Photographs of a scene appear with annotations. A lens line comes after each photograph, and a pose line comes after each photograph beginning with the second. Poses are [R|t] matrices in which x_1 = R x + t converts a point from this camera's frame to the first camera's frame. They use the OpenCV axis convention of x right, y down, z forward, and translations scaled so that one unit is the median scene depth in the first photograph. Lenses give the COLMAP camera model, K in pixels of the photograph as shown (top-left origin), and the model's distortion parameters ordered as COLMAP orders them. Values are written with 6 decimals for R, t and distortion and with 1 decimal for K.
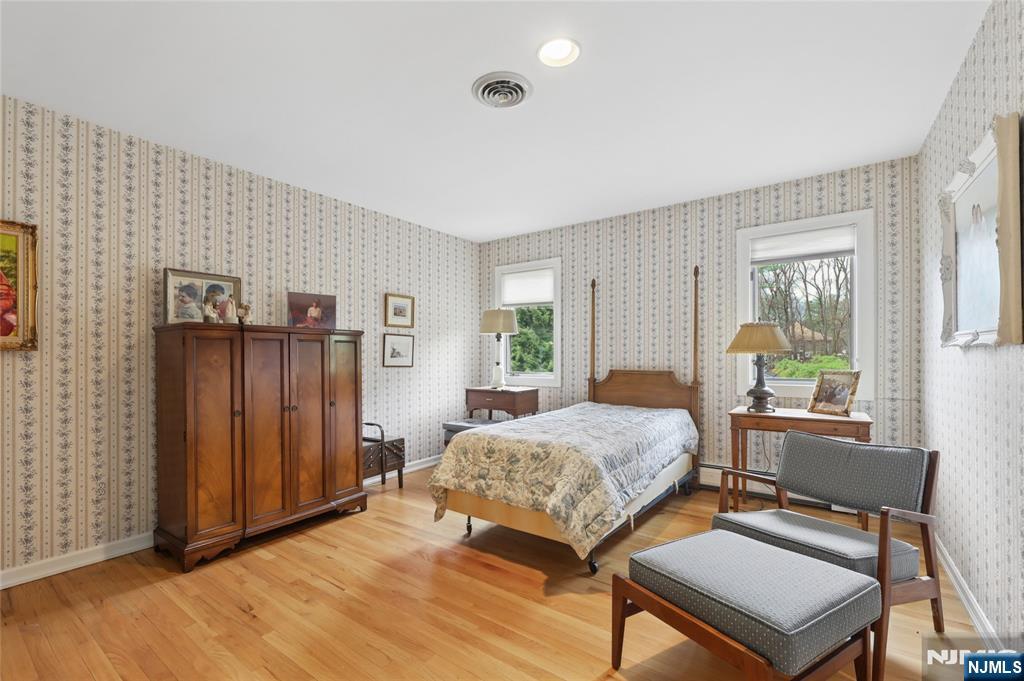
lens RADIAL K [[417.6, 0, 517.3], [0, 417.6, 350.8], [0, 0, 1]] dist [0.001643, -0.000727]
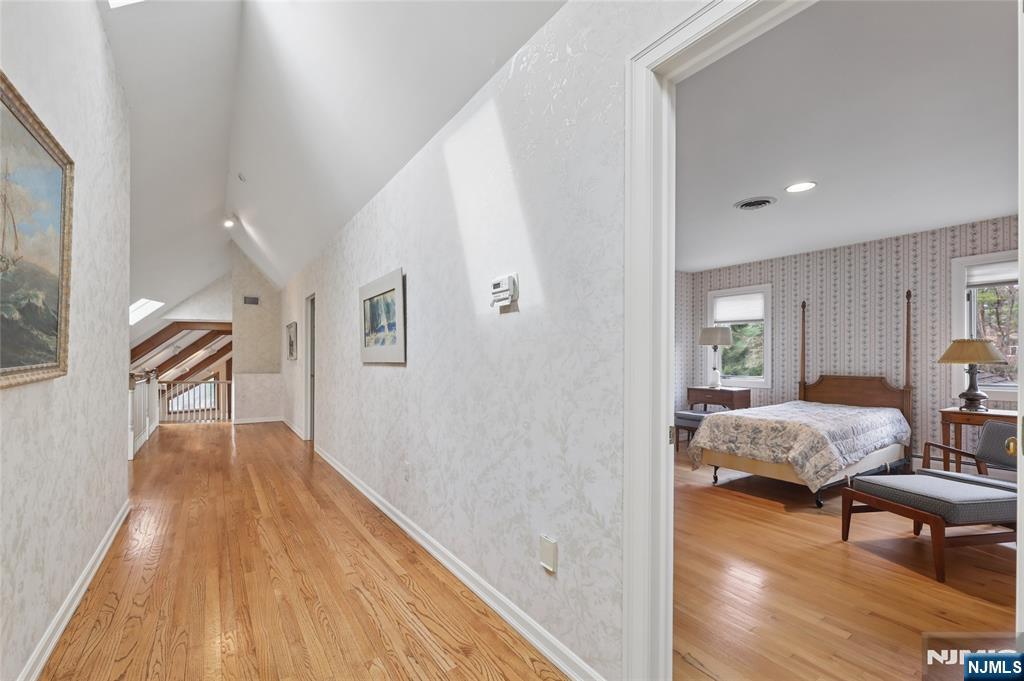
lens RADIAL K [[417.6, 0, 515.8], [0, 417.6, 354.3], [0, 0, 1]] dist [0.001643, -0.000727]
pose [[0.933921, 0.000050, -0.357480, -0.205717], [0.000519, 0.999999, 0.001496, -0.020649], [0.357480, -0.001583, 0.933920, -0.549866]]
